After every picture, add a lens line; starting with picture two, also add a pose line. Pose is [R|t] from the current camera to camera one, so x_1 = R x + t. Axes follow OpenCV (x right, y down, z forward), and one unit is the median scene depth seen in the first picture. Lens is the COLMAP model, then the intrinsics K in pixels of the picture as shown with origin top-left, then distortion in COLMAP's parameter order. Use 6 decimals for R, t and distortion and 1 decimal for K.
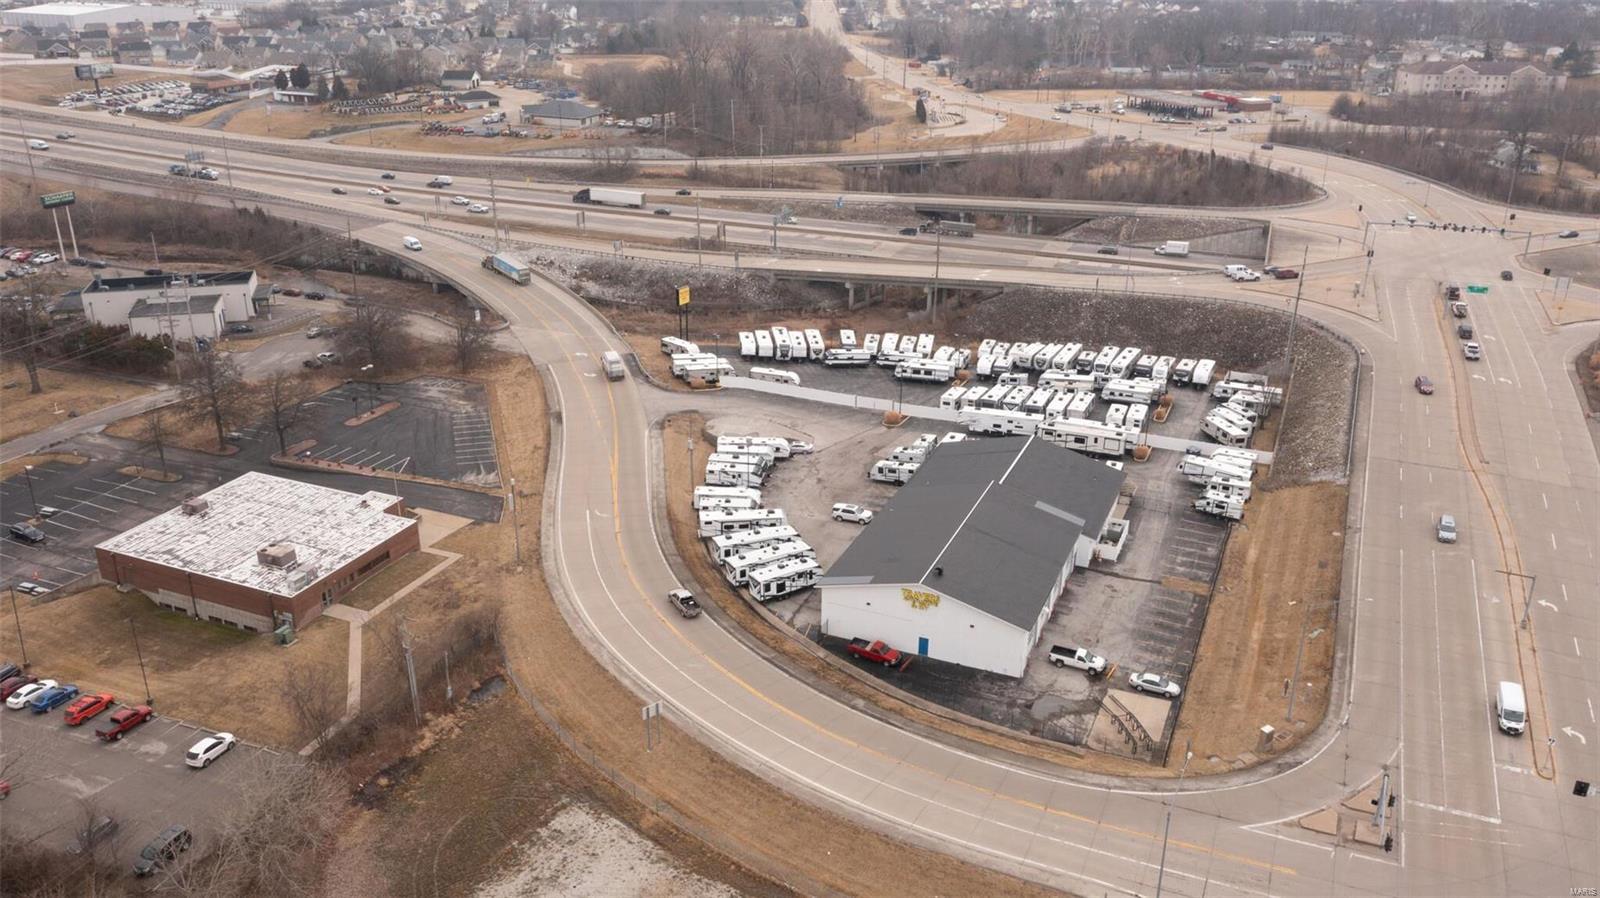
lens RADIAL K [[1280.3, 0, 793.6], [0, 1280.3, 445.6], [0, 0, 1]] dist [-0.004739, -0.001085]
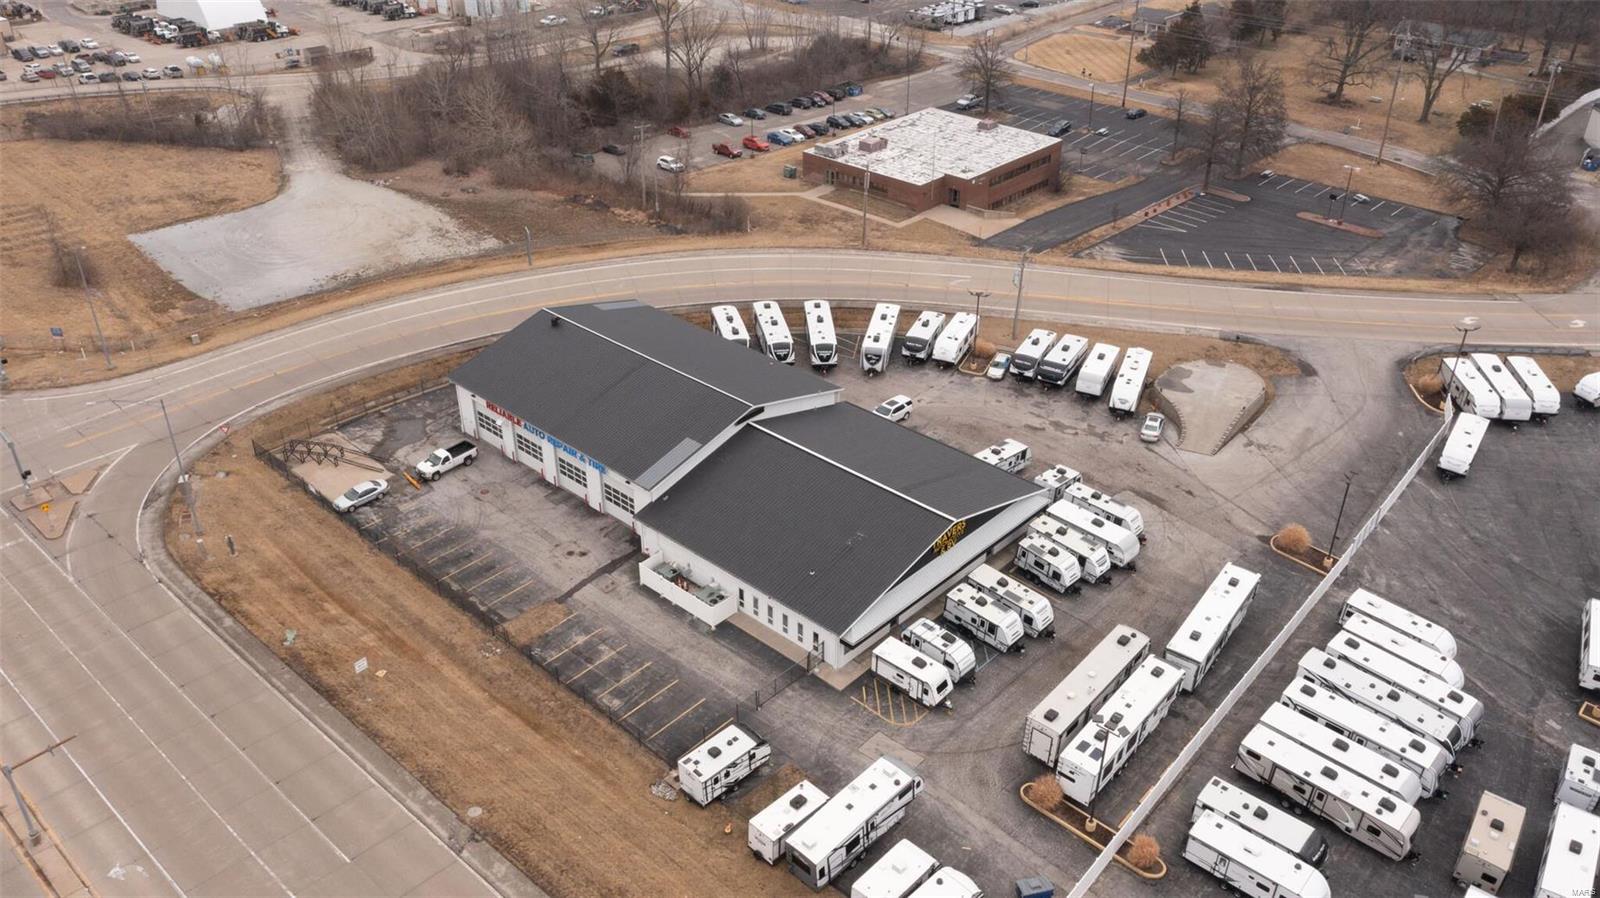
lens RADIAL K [[1280.3, 0, 793.6], [0, 1280.3, 445.6], [0, 0, 1]] dist [-0.004739, -0.001085]
pose [[-0.337941, 0.475240, -0.812369, 0.578020], [-0.358628, 0.733009, 0.578001, -0.292061], [0.870162, 0.486668, -0.077280, 0.869792]]
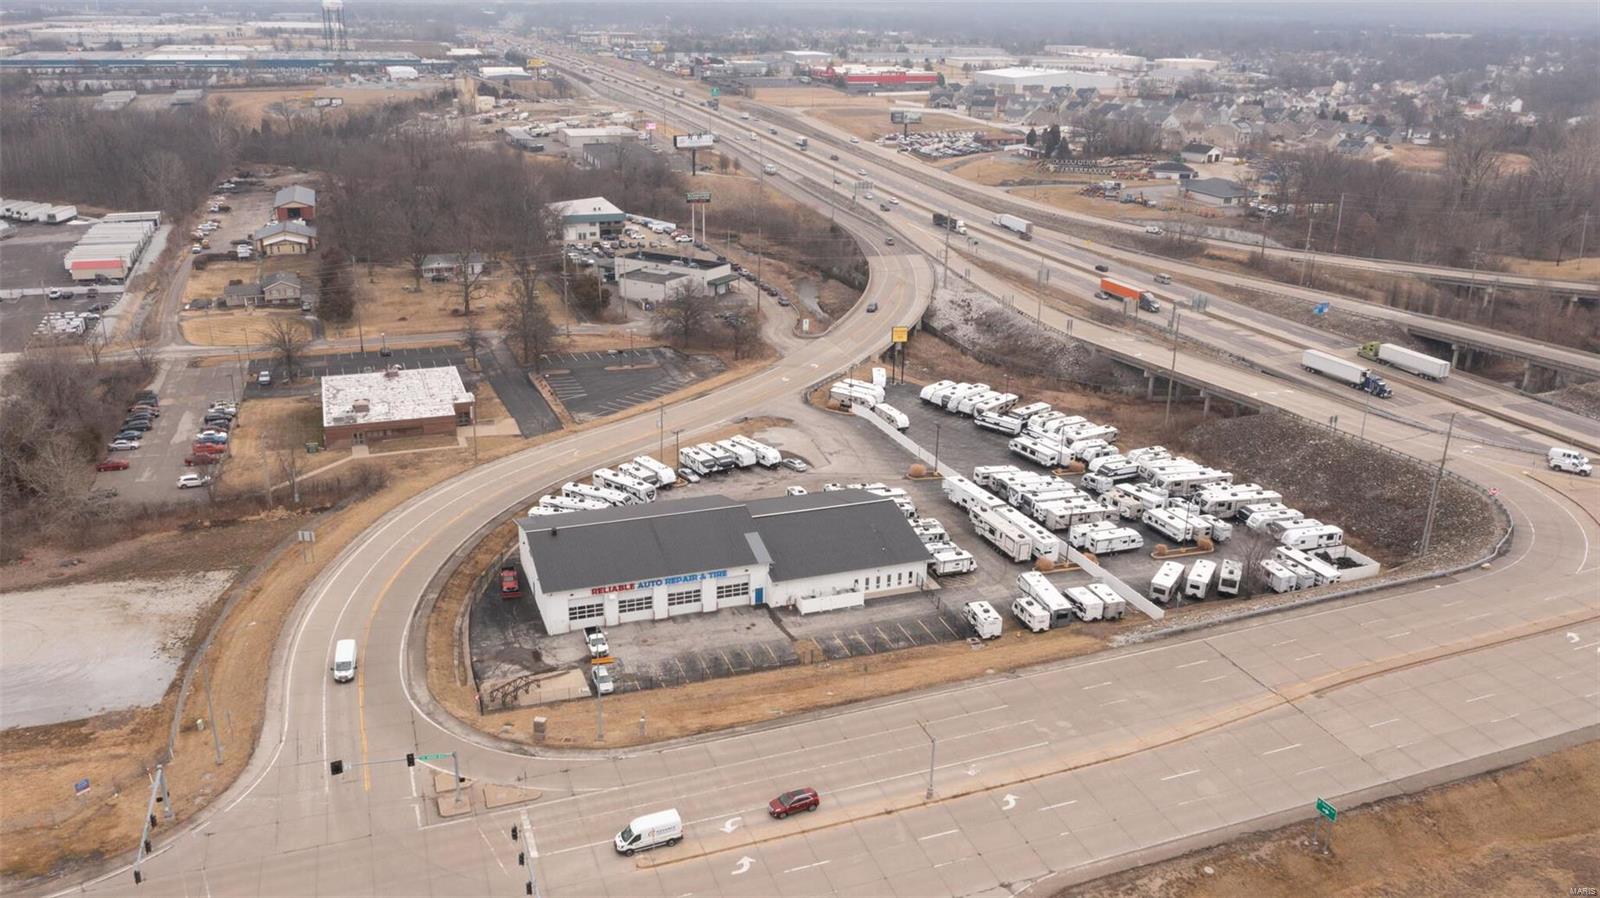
lens RADIAL K [[1268.8, 0, 796.5], [0, 1268.8, 448.2], [0, 0, 1]] dist [-0.001765, -0.004250]
pose [[0.687572, 0.249116, -0.682046, 0.724234], [-0.285087, 0.956497, 0.061962, -0.077521], [0.667810, 0.151839, 0.728680, 0.195563]]
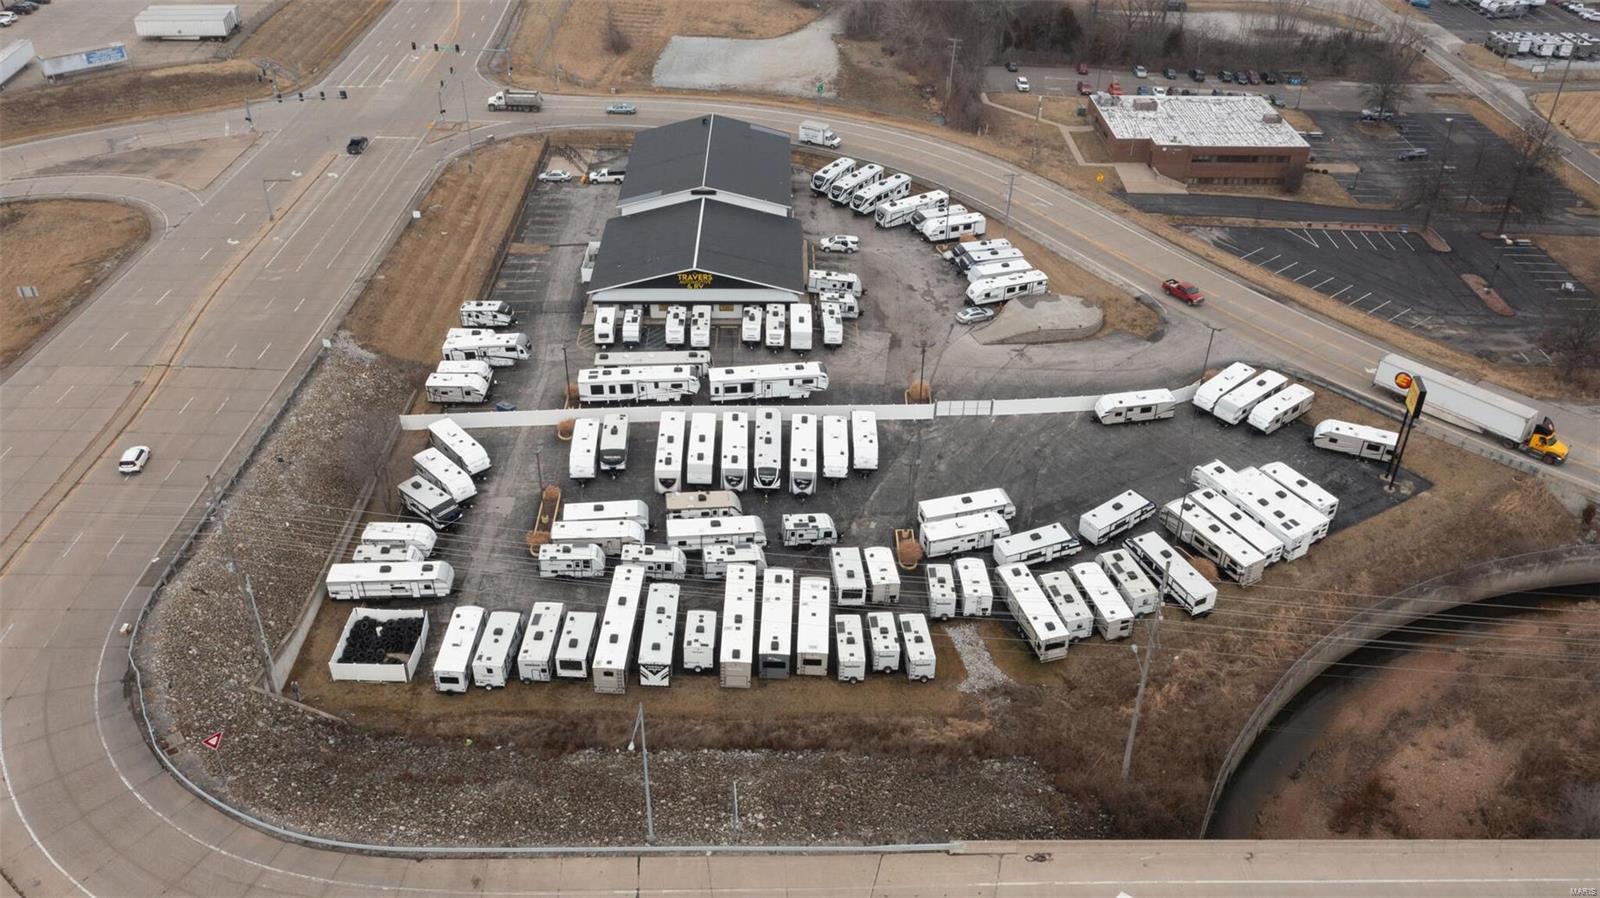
lens RADIAL K [[1280.3, 0, 793.6], [0, 1280.3, 445.6], [0, 0, 1]] dist [-0.004739, -0.001085]
pose [[-0.915400, 0.206245, -0.345696, 0.407090], [-0.168953, 0.582627, 0.794985, -0.578880], [0.365373, 0.786135, -0.498491, 1.399711]]
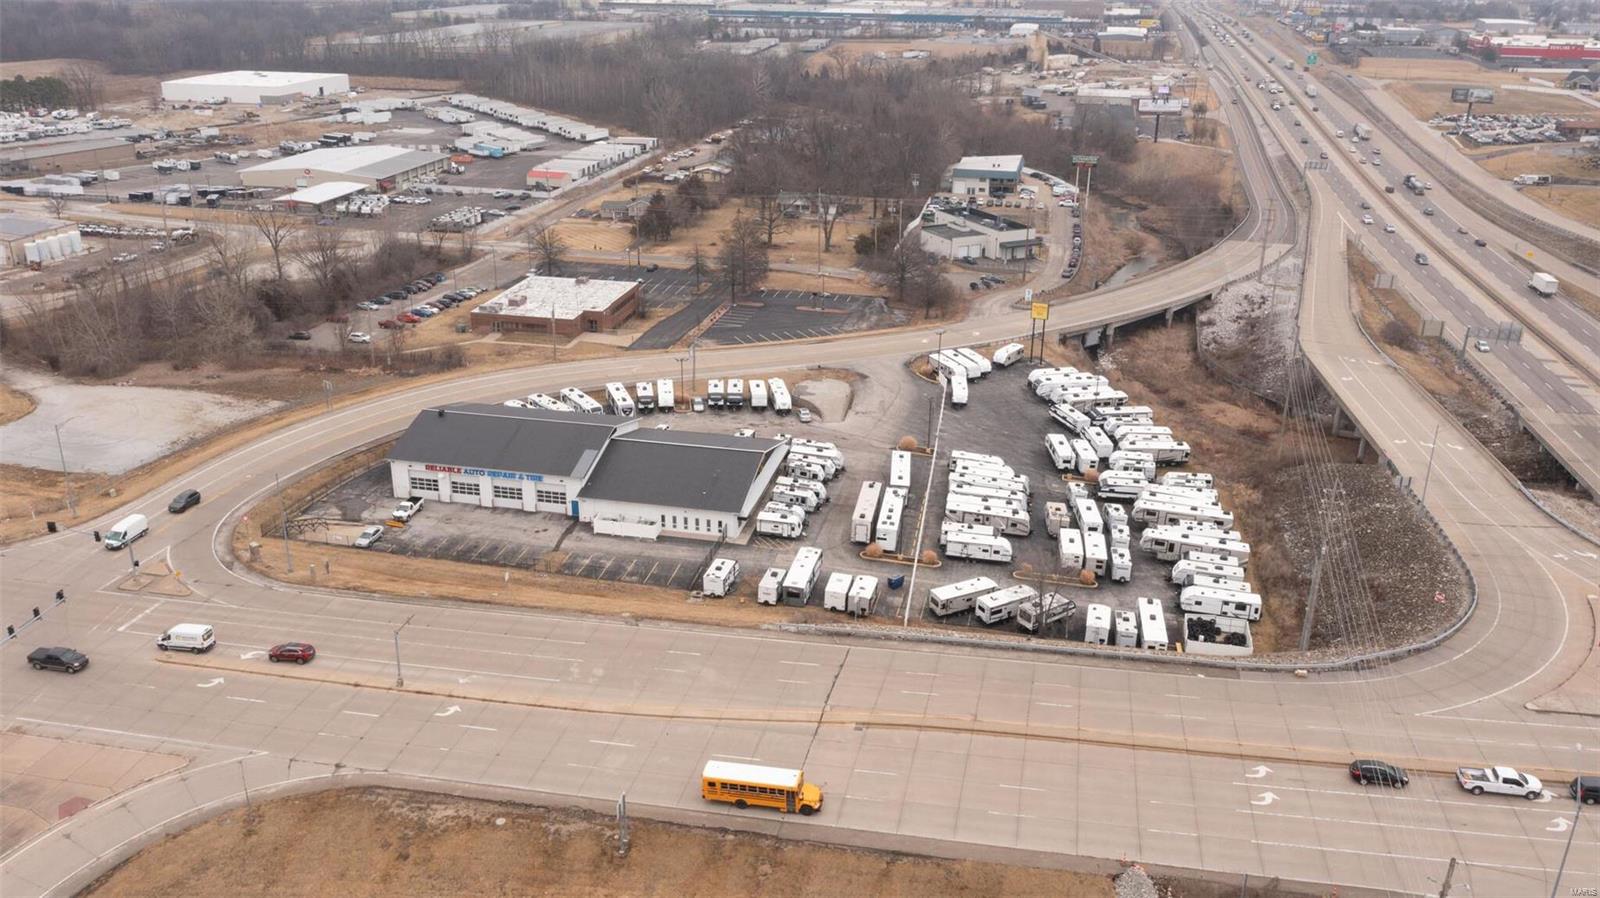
lens RADIAL K [[1280.3, 0, 793.6], [0, 1280.3, 445.6], [0, 0, 1]] dist [-0.004739, -0.001085]
pose [[0.188457, 0.353915, -0.916094, 0.985219], [-0.379299, 0.886659, 0.264515, -0.253749], [0.905879, 0.297624, 0.301337, 0.649101]]
